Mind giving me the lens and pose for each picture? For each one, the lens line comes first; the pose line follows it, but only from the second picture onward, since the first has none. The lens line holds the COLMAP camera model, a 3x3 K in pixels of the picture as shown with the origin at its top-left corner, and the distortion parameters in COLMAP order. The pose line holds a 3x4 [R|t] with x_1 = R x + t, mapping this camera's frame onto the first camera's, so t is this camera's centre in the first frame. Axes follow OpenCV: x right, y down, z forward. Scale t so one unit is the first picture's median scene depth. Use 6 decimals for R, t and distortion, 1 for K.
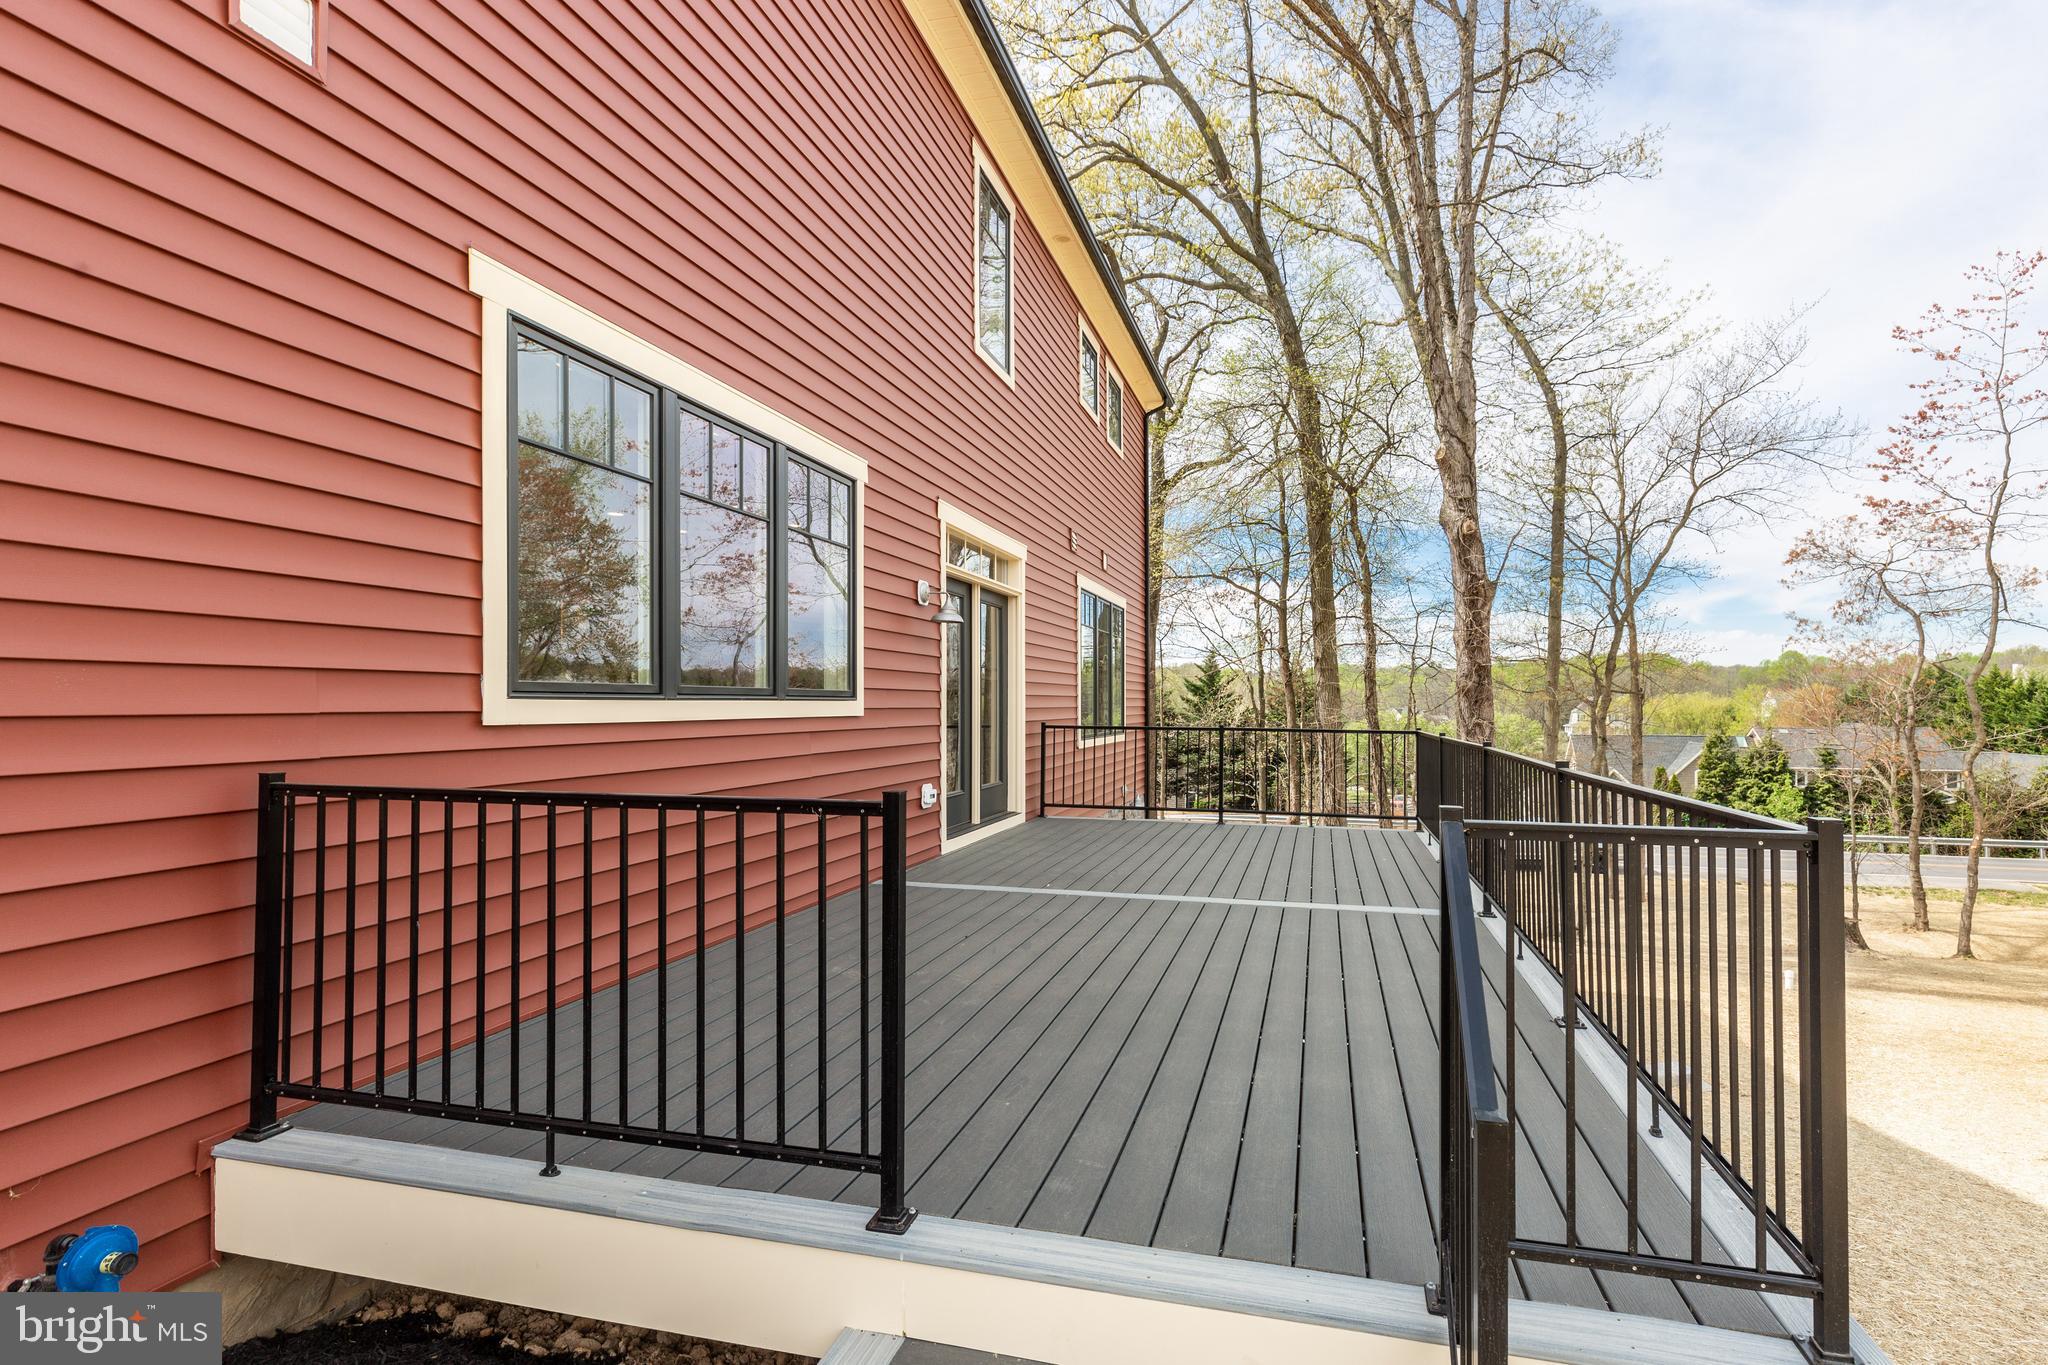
lens RADIAL K [[1008.1, 0, 1033.0], [0, 1008.1, 694.8], [0, 0, 1]] dist [0.003466, 0.000969]
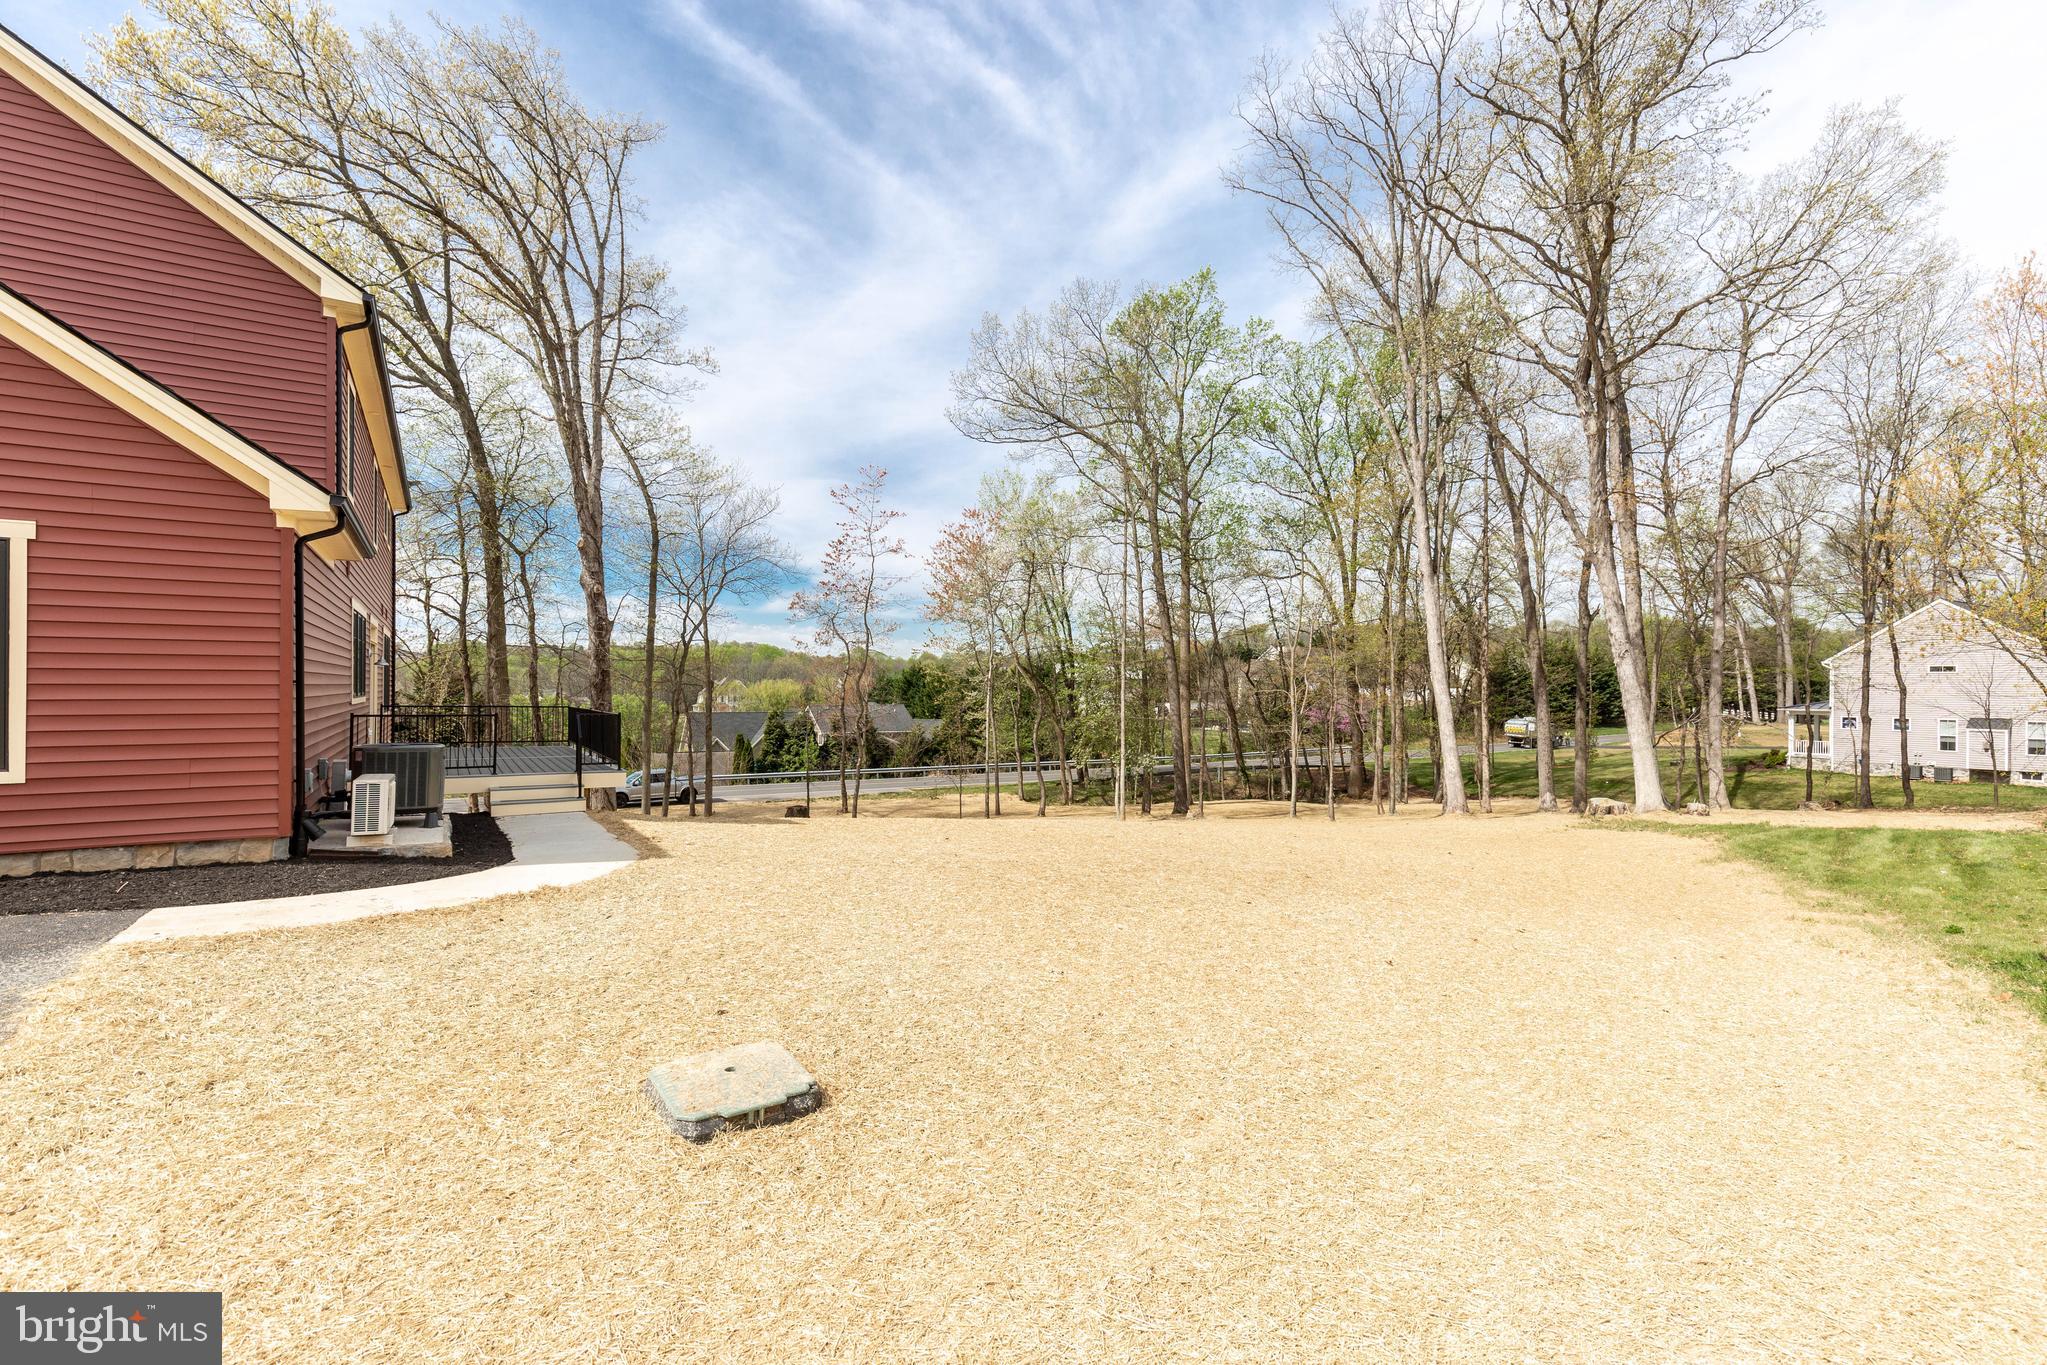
lens RADIAL K [[941.3, 0, 1032.1], [0, 941.3, 693.1], [0, 0, 1]] dist [0.011023, -0.002210]
pose [[0.674342, 0.001263, 0.738418, -0.200105], [-0.013568, 0.999851, 0.010680, -0.013354], [-0.738295, -0.017221, 0.674258, -0.495977]]
